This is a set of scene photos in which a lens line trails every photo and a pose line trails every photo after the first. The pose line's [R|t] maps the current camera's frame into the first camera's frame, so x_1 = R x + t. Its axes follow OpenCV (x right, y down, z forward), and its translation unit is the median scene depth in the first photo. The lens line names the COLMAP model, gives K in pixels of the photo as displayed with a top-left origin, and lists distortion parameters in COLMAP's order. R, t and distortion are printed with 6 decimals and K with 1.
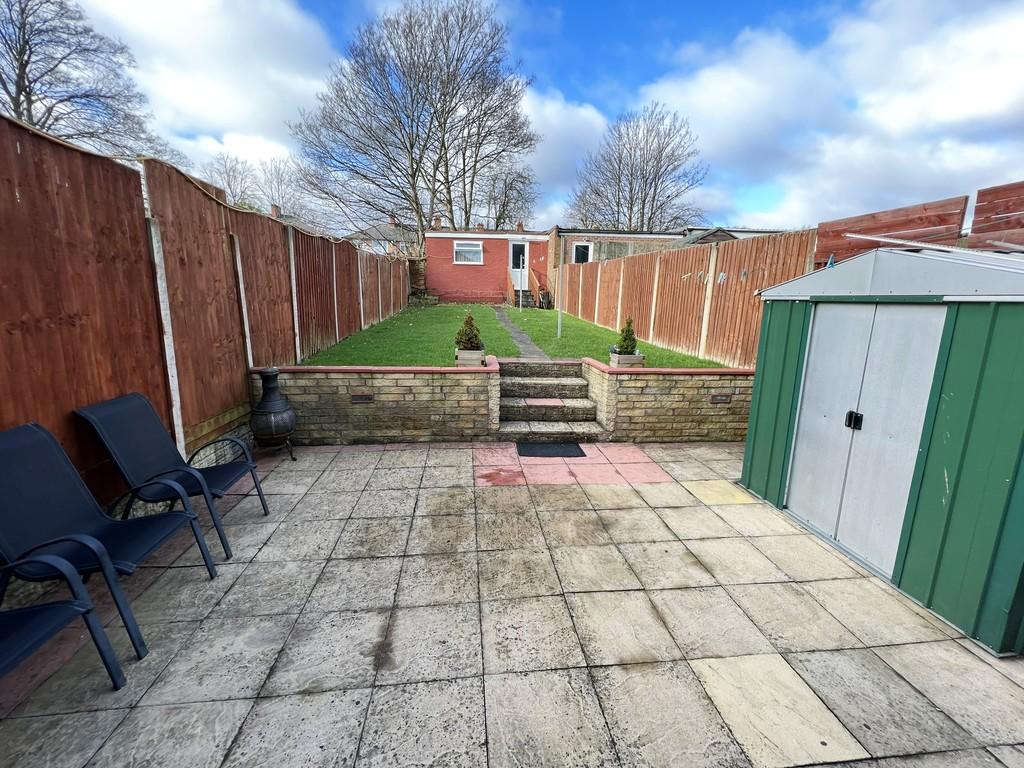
lens RADIAL K [[412.0, 0, 510.8], [0, 412.0, 380.2], [0, 0, 1]] dist [-0.000979, -0.000051]
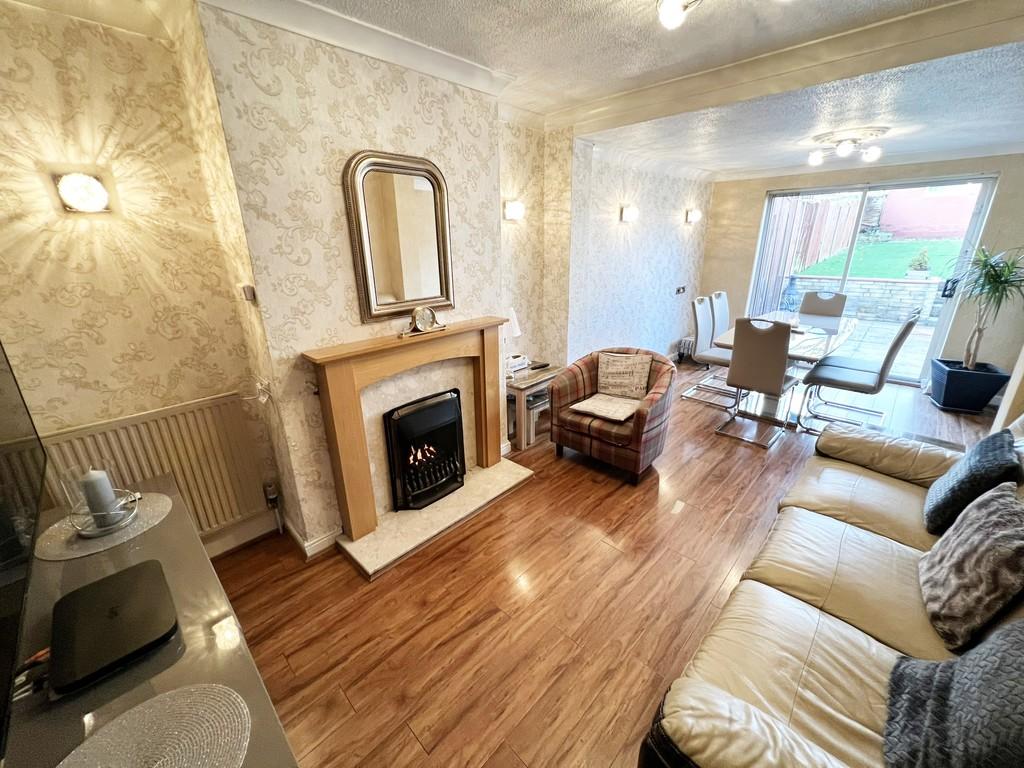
lens RADIAL K [[412.0, 0, 512.9], [0, 412.0, 381.4], [0, 0, 1]] dist [-0.000979, -0.000051]
pose [[0.645601, 0.216784, -0.732259, 0.166722], [-0.110317, 0.975280, 0.191468, 0.238805], [0.755665, -0.042831, 0.653557, -1.417141]]
